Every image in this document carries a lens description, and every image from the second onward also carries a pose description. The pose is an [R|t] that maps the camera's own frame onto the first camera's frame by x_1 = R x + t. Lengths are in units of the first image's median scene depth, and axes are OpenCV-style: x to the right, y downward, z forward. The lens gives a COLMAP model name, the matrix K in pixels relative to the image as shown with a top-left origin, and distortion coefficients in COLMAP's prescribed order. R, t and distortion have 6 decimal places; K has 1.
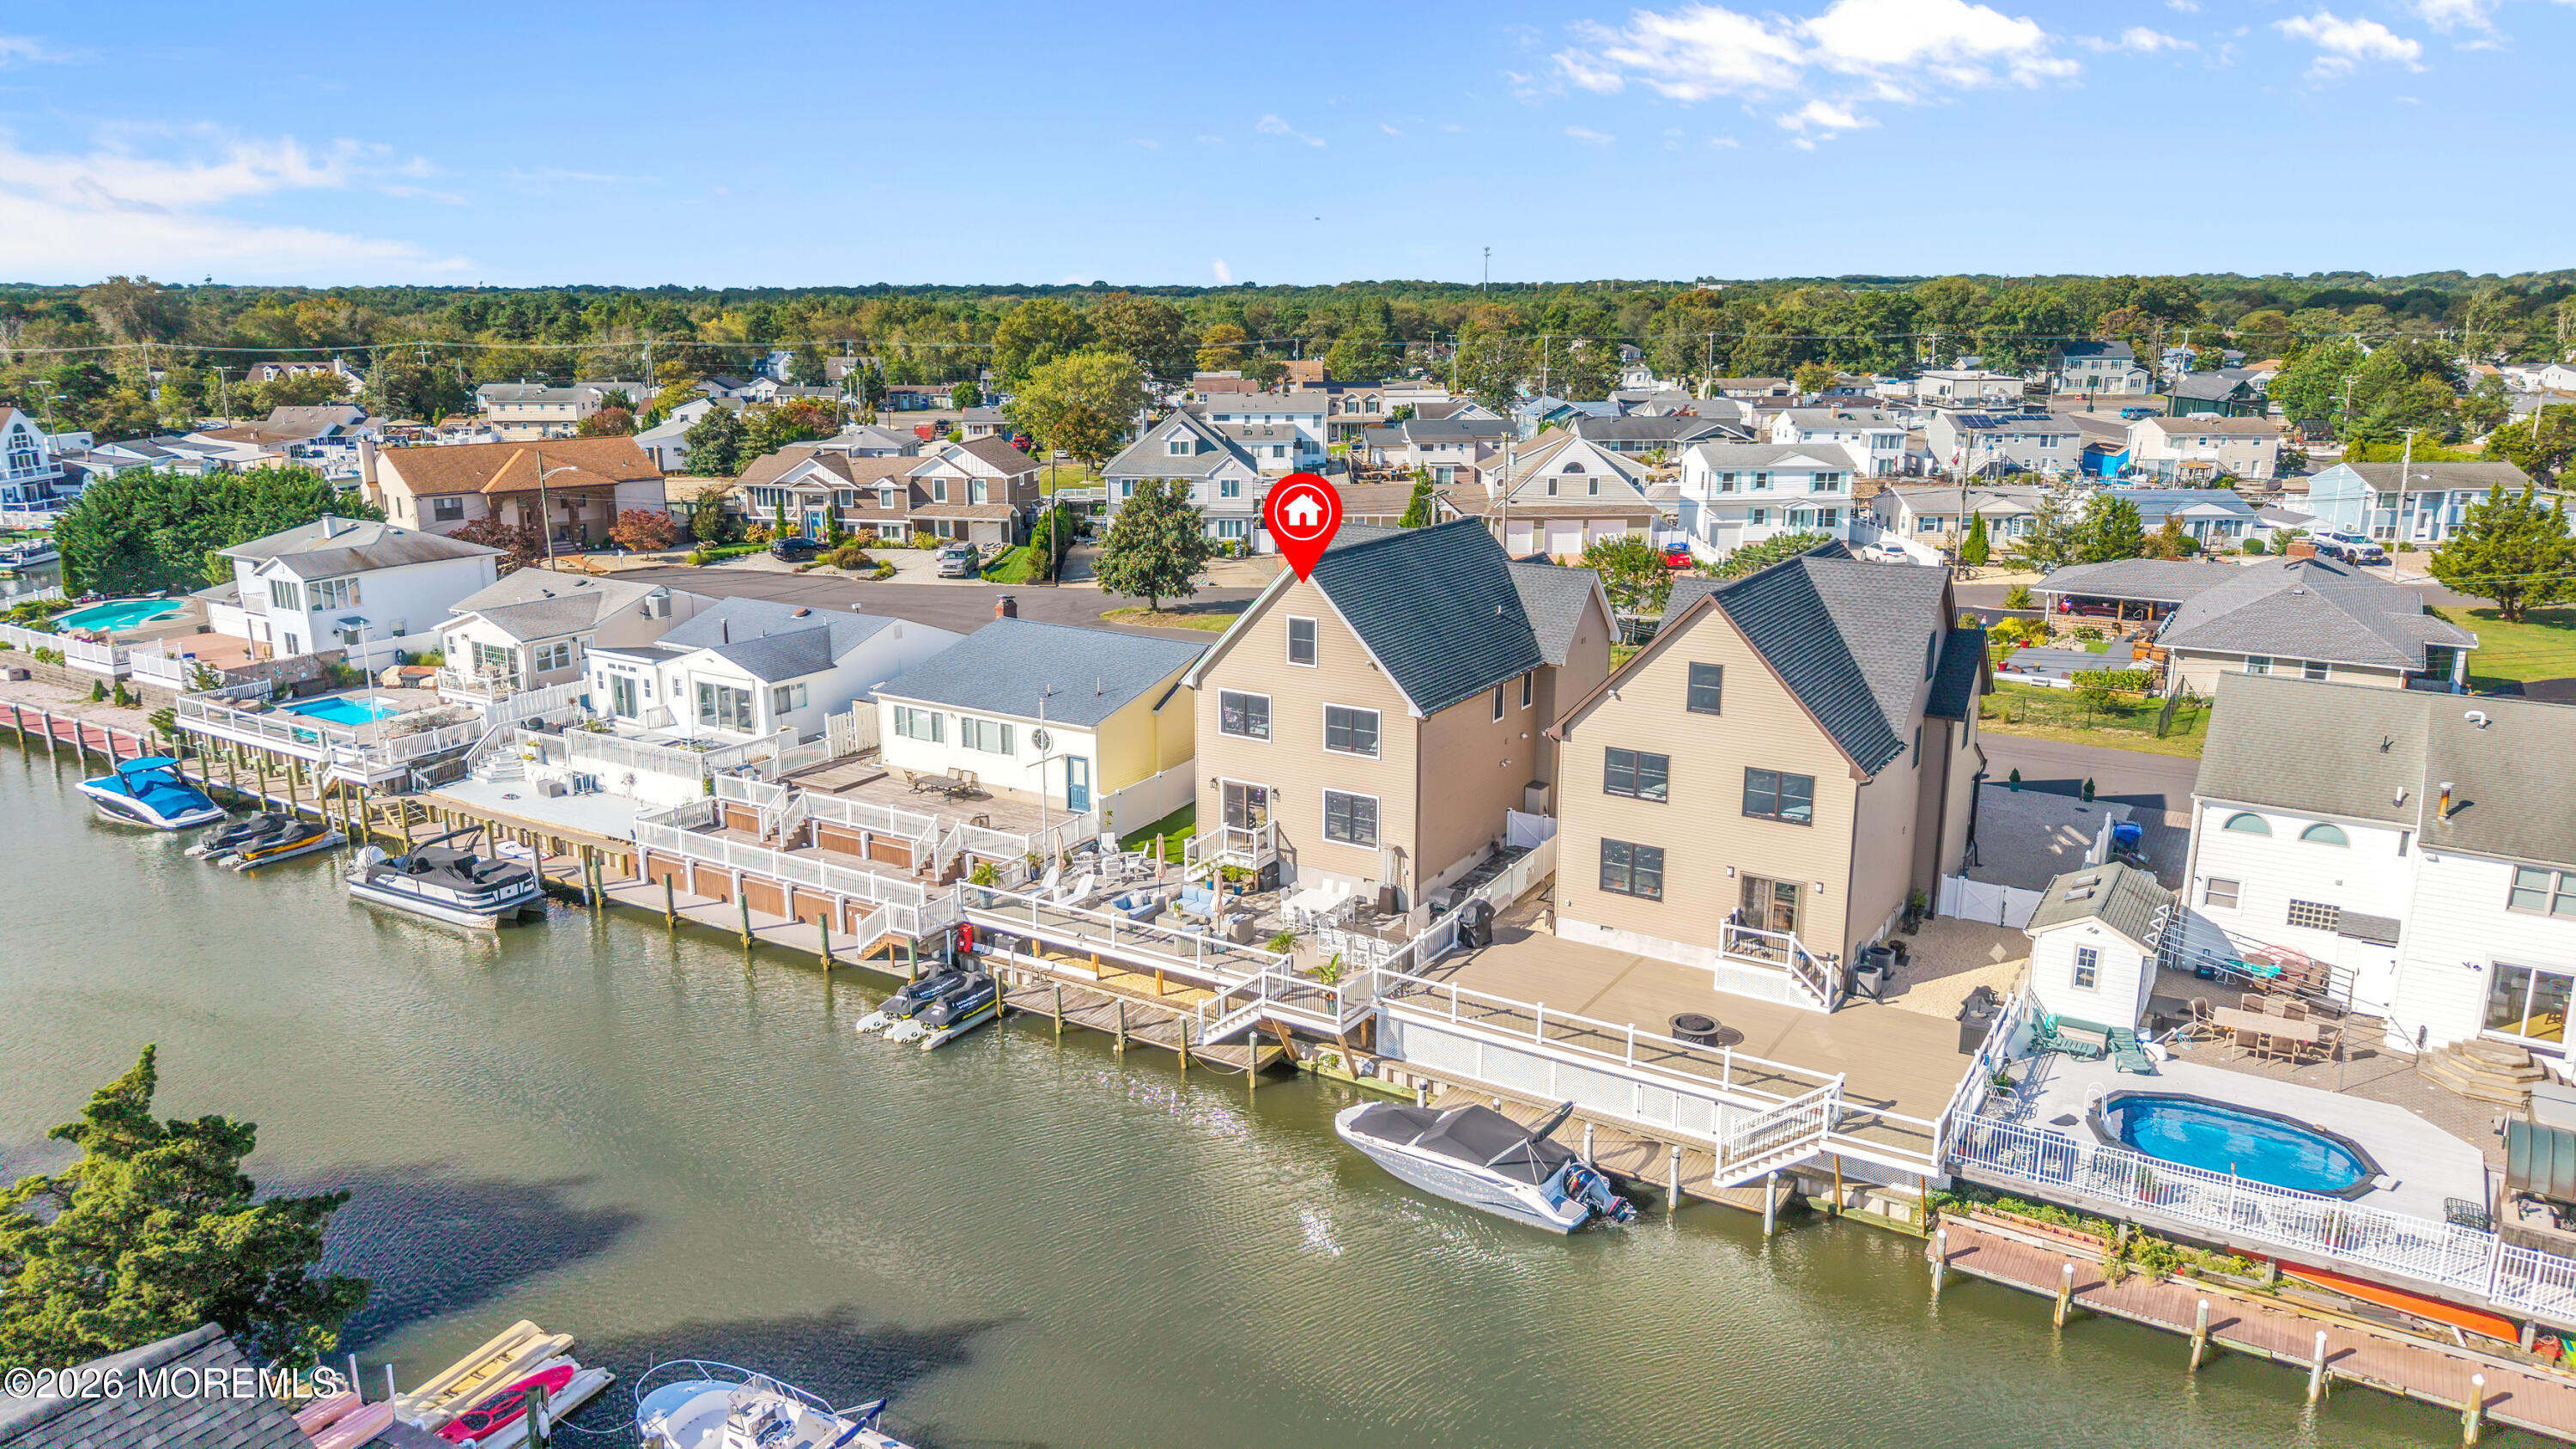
lens RADIAL K [[1699.5, 0, 1295.8], [0, 1699.5, 782.9], [0, 0, 1]] dist [0.067385, -0.100567]
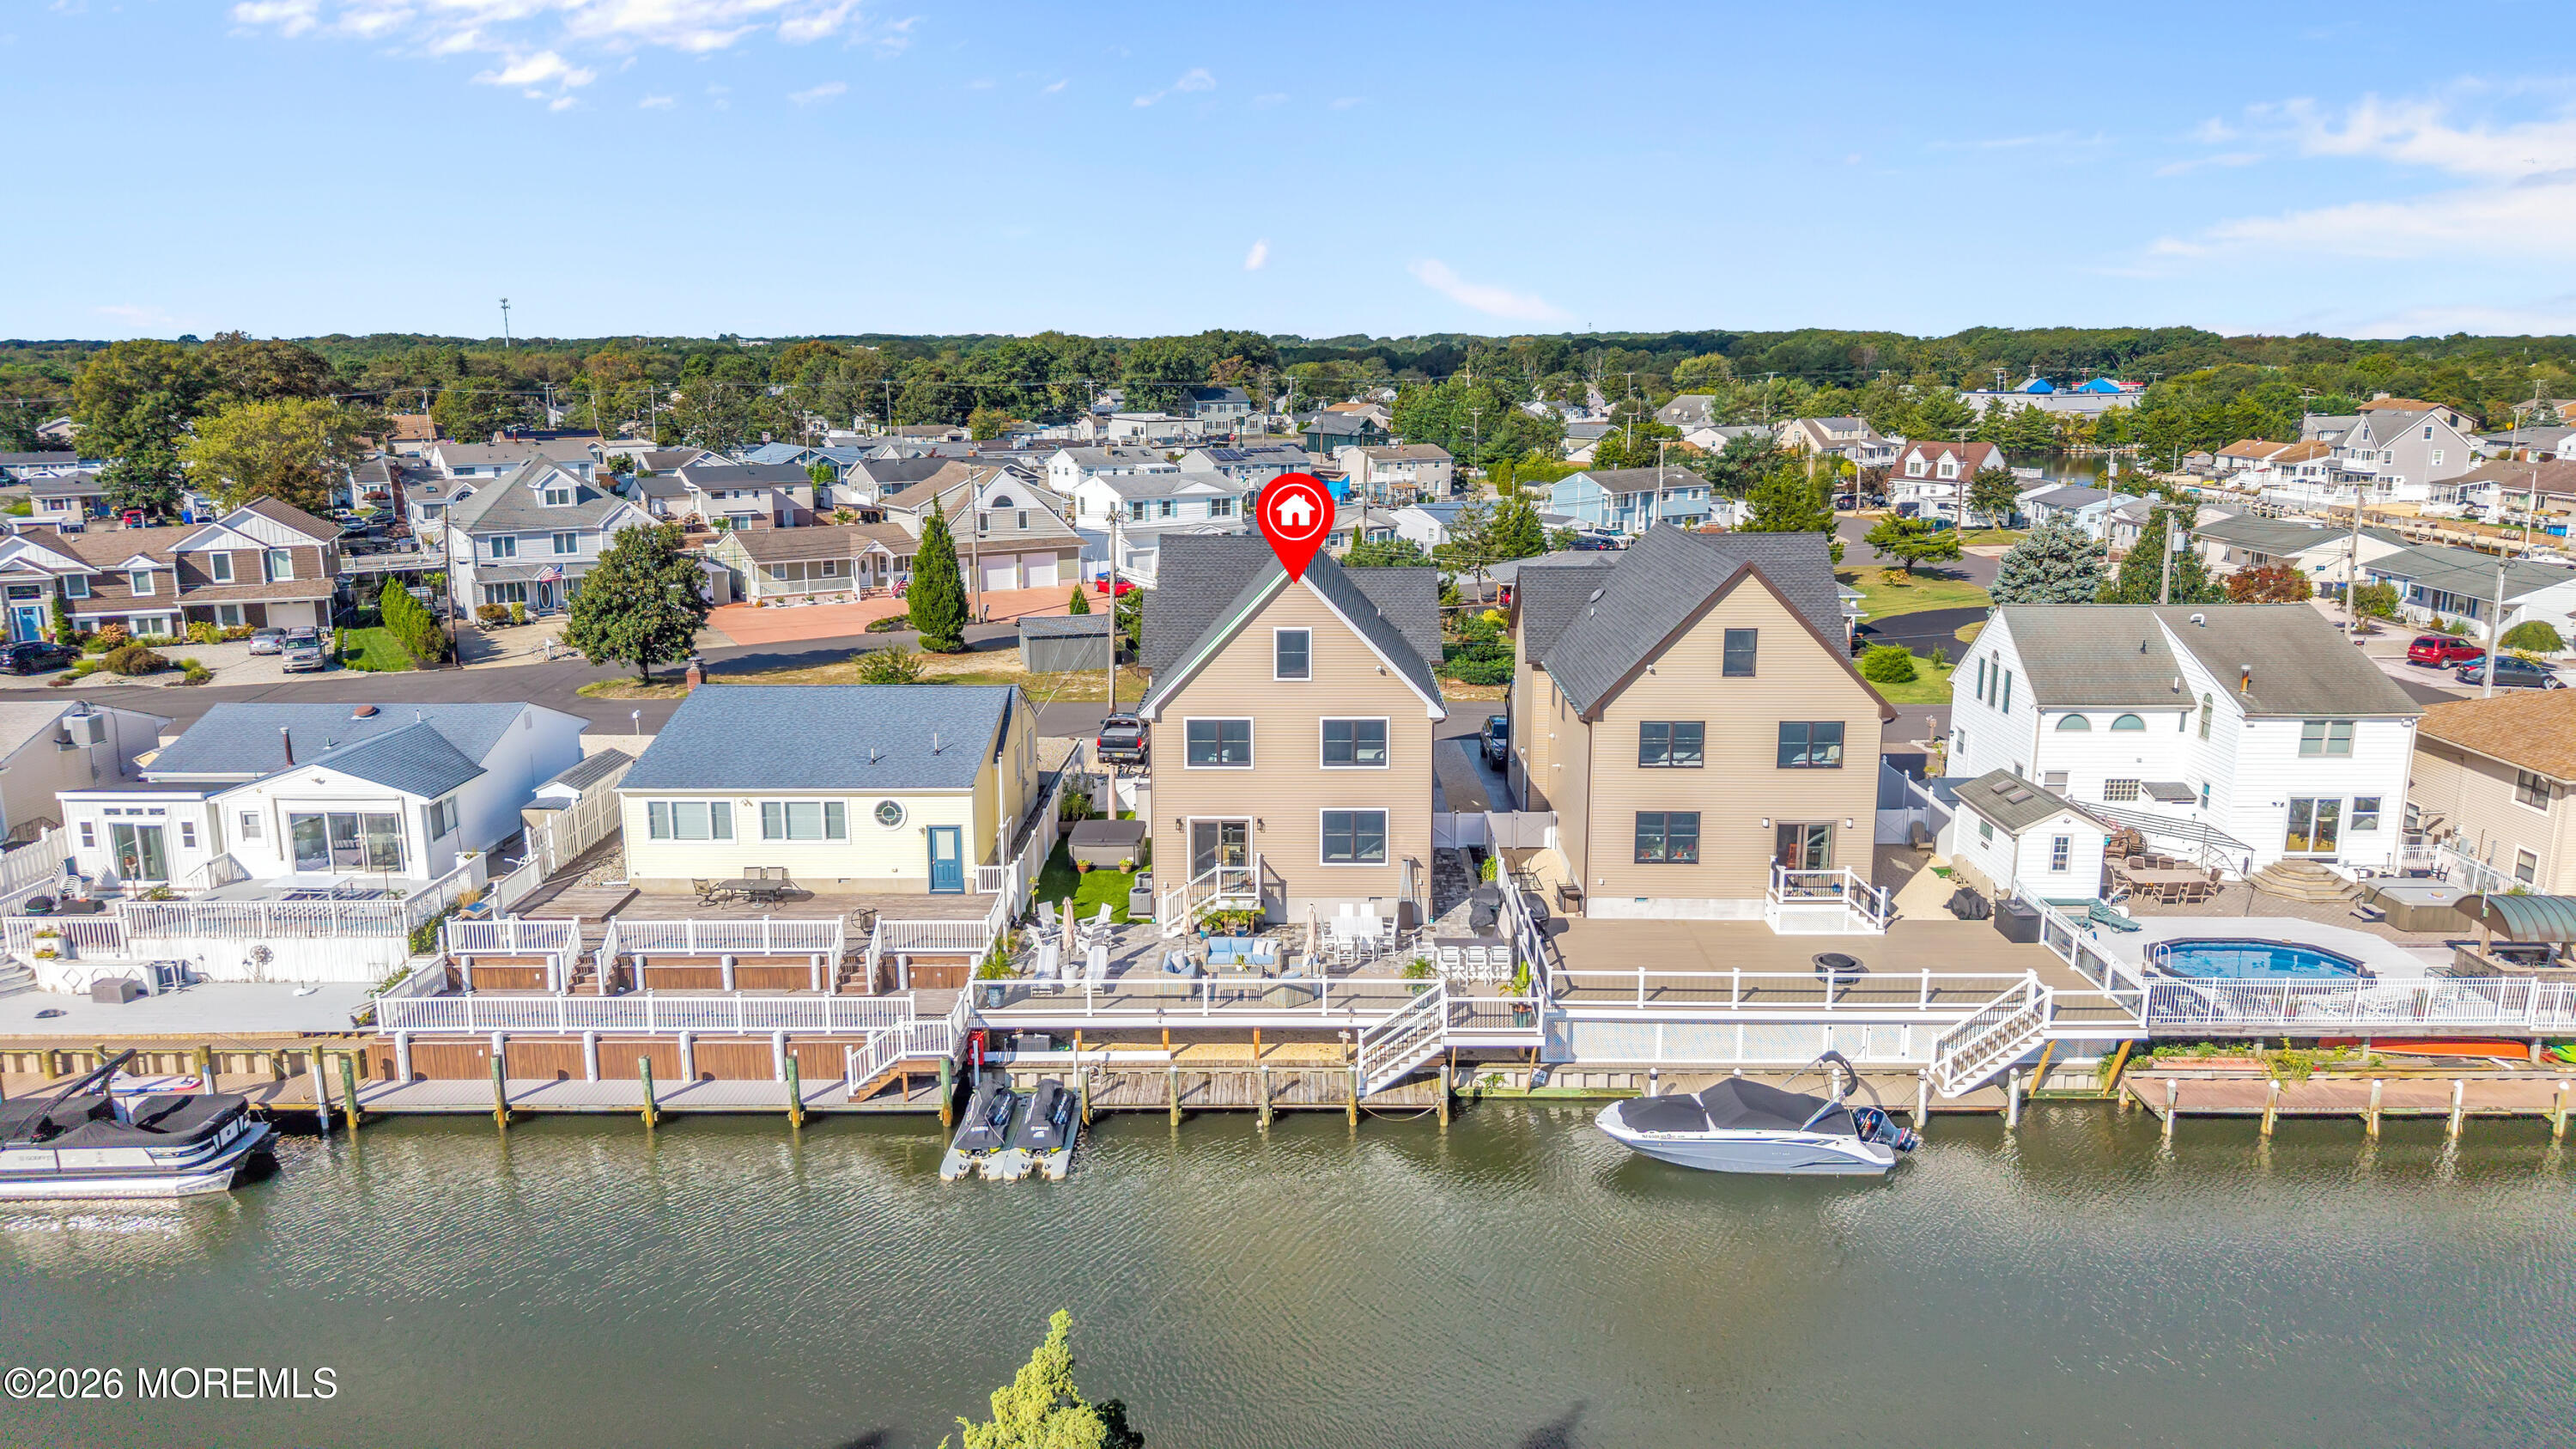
lens RADIAL K [[1699.5, 0, 1295.8], [0, 1699.5, 782.9], [0, 0, 1]] dist [0.067385, -0.100567]
pose [[0.852217, -0.128683, 0.507116, -0.389656], [0.145034, 0.989399, 0.007333, -0.016760], [-0.502684, 0.067300, 0.861846, 0.167453]]
